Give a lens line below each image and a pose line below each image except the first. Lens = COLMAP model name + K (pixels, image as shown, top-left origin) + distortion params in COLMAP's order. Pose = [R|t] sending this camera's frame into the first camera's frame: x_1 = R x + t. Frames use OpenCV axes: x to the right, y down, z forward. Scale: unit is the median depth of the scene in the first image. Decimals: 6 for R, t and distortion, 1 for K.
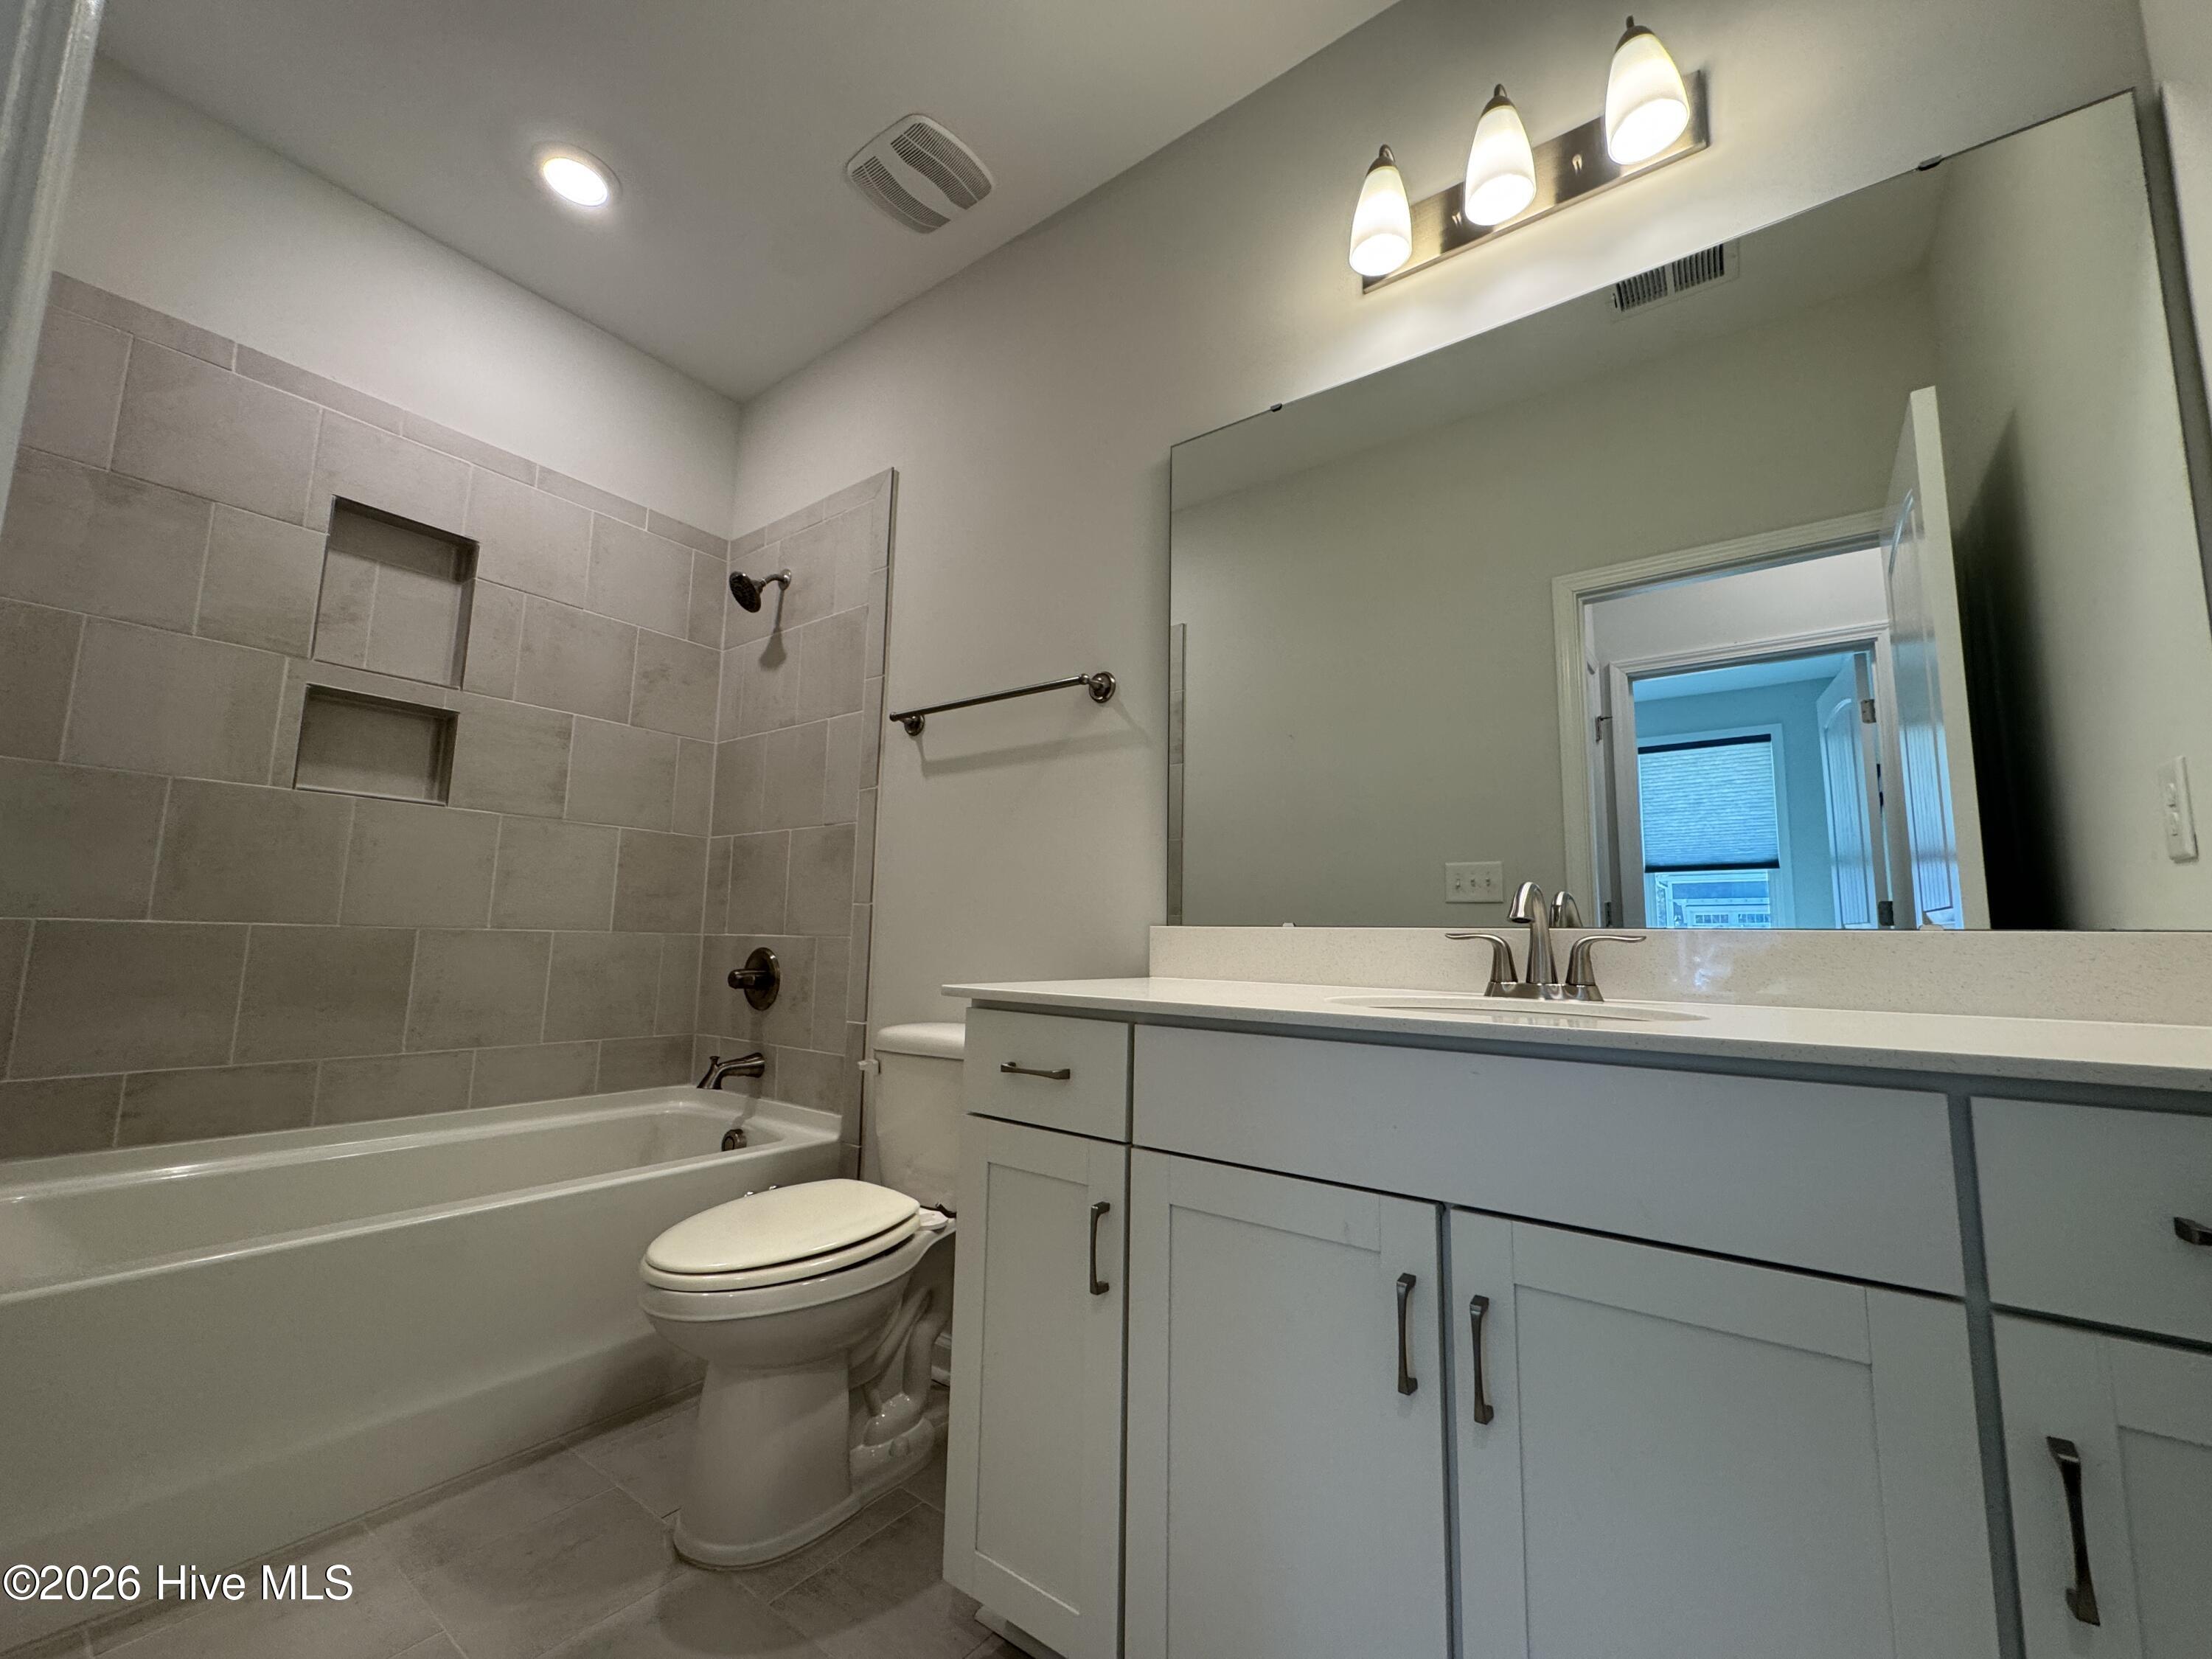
lens RADIAL K [[878.1, 0, 1113.4], [0, 878.1, 842.4], [0, 0, 1]] dist [0.027113, -0.016505]
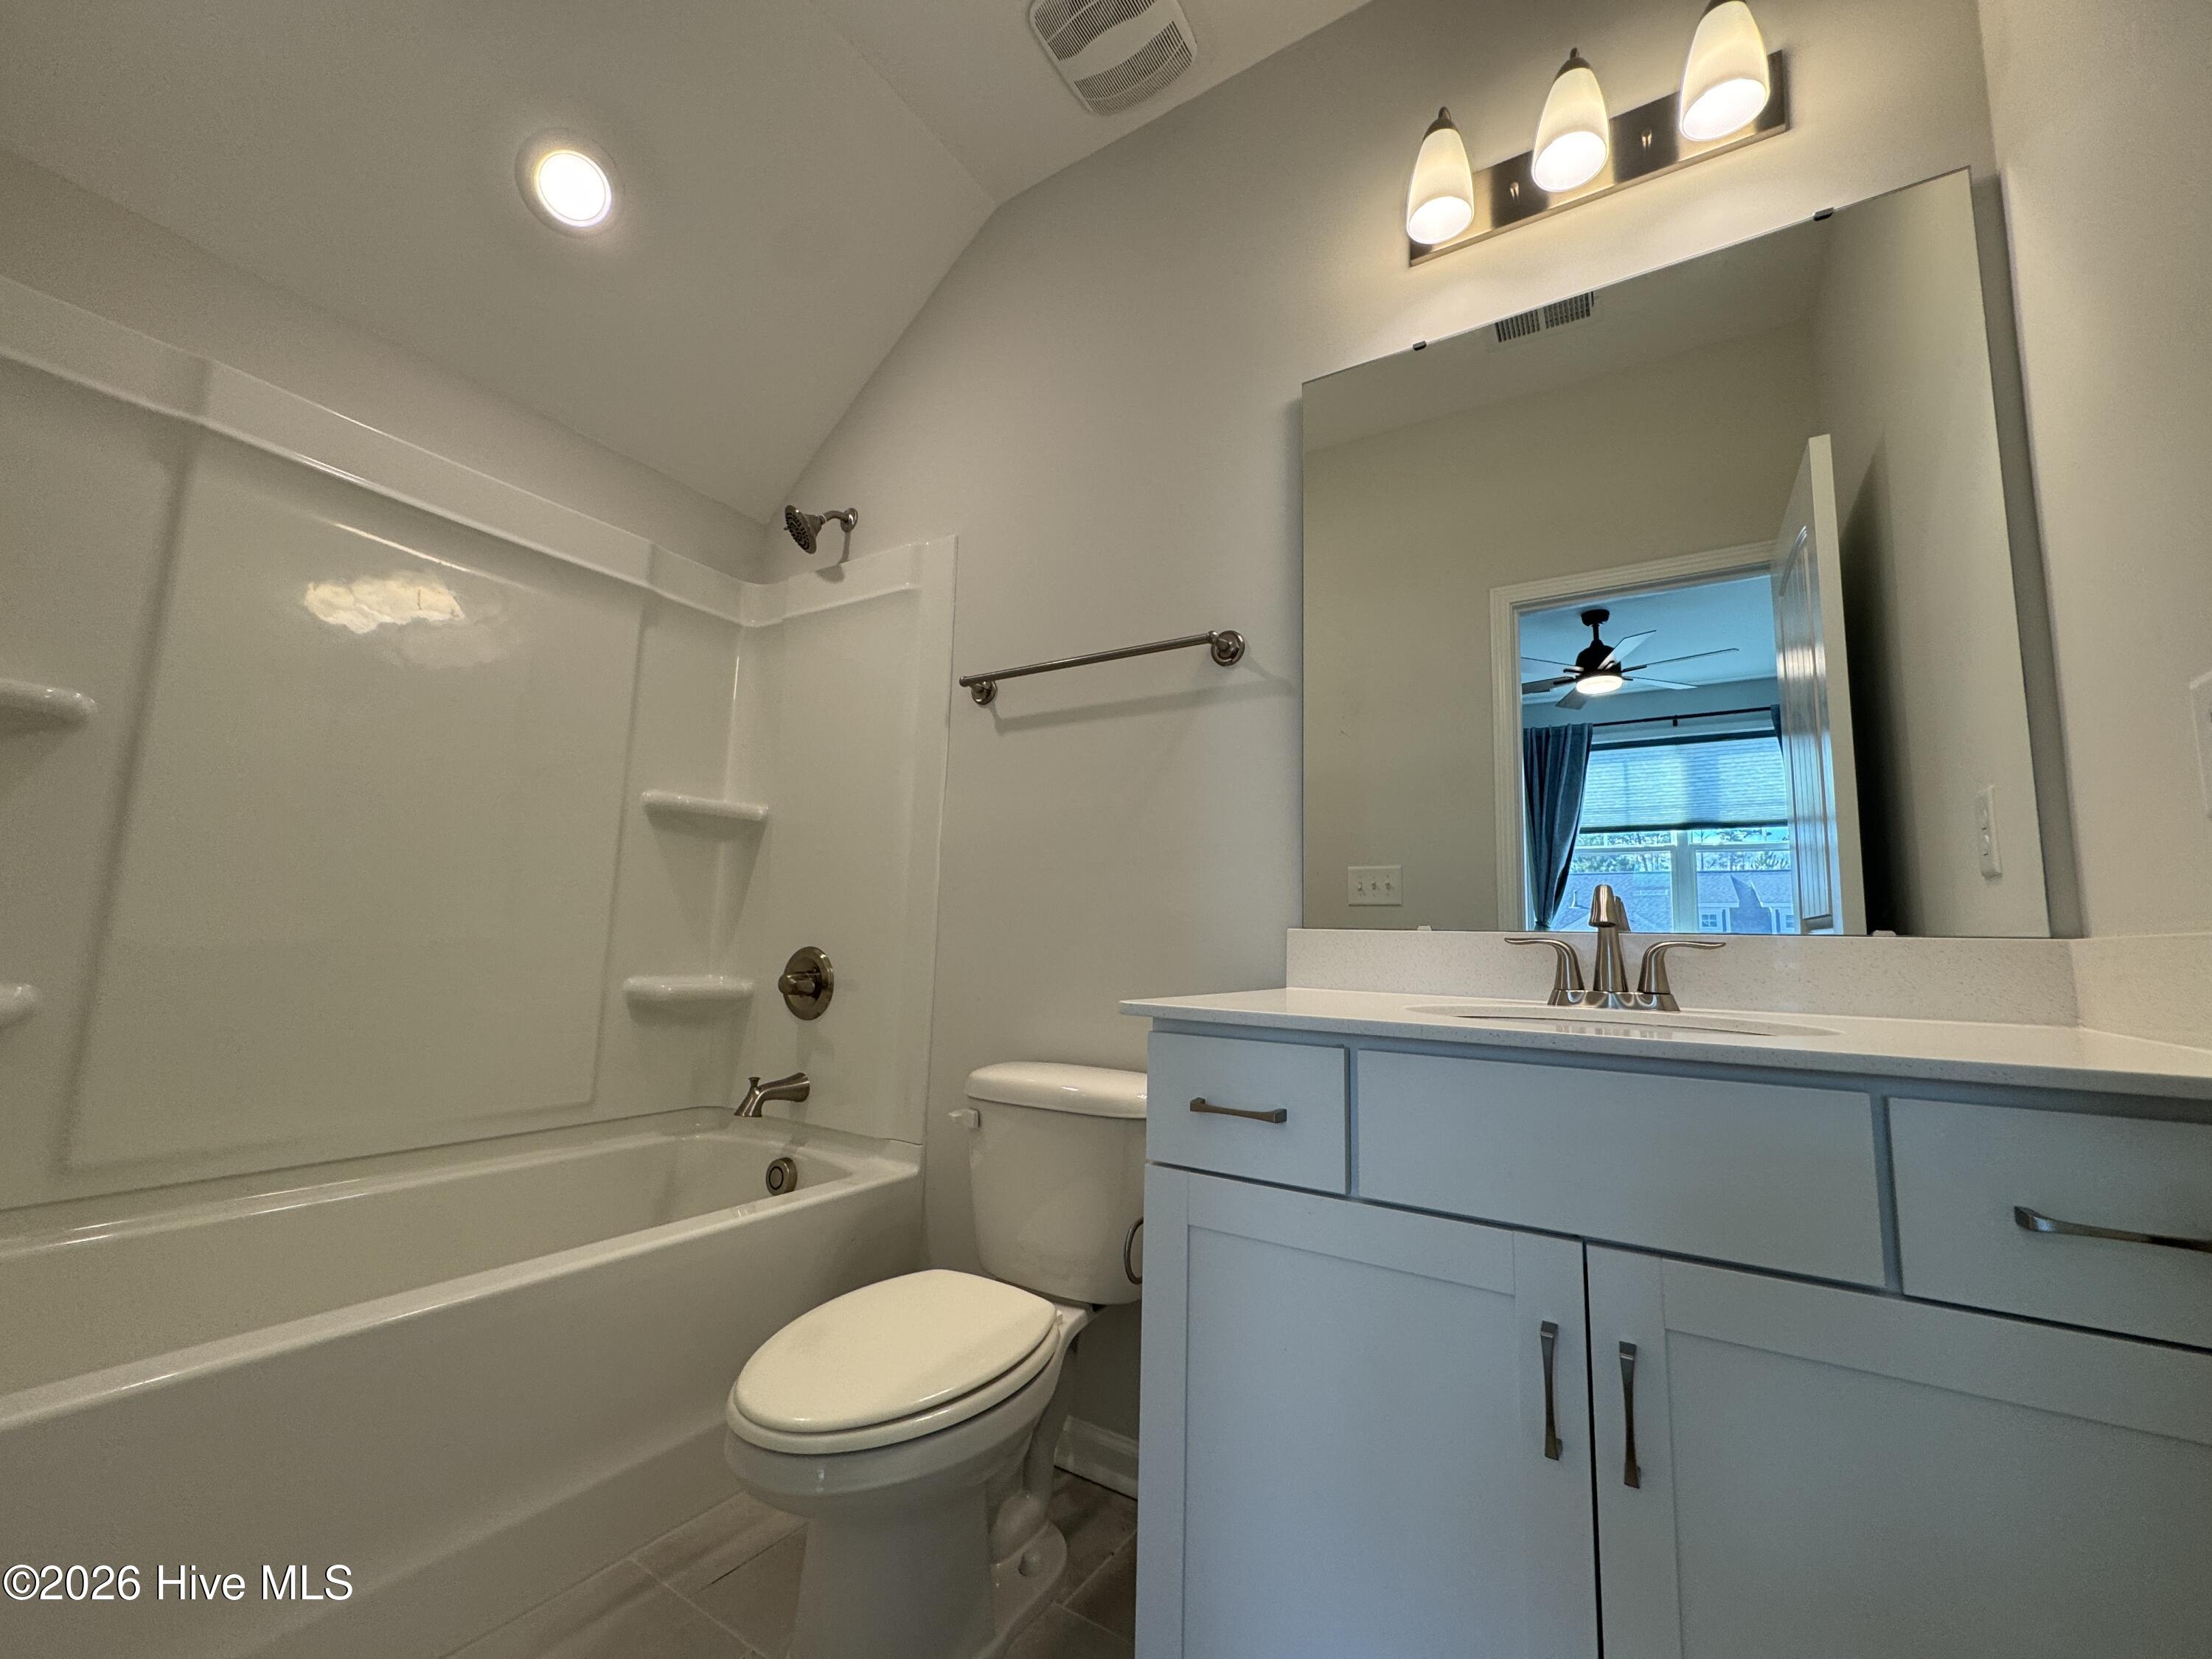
lens RADIAL K [[887.8, 0, 1106.0], [0, 887.8, 832.0], [0, 0, 1]] dist [-0.001418, 0.000310]
pose [[0.997161, 0.018231, 0.073057, -0.130537], [-0.017638, 0.999806, -0.008751, 0.007398], [-0.073202, 0.007438, 0.997289, 0.094655]]
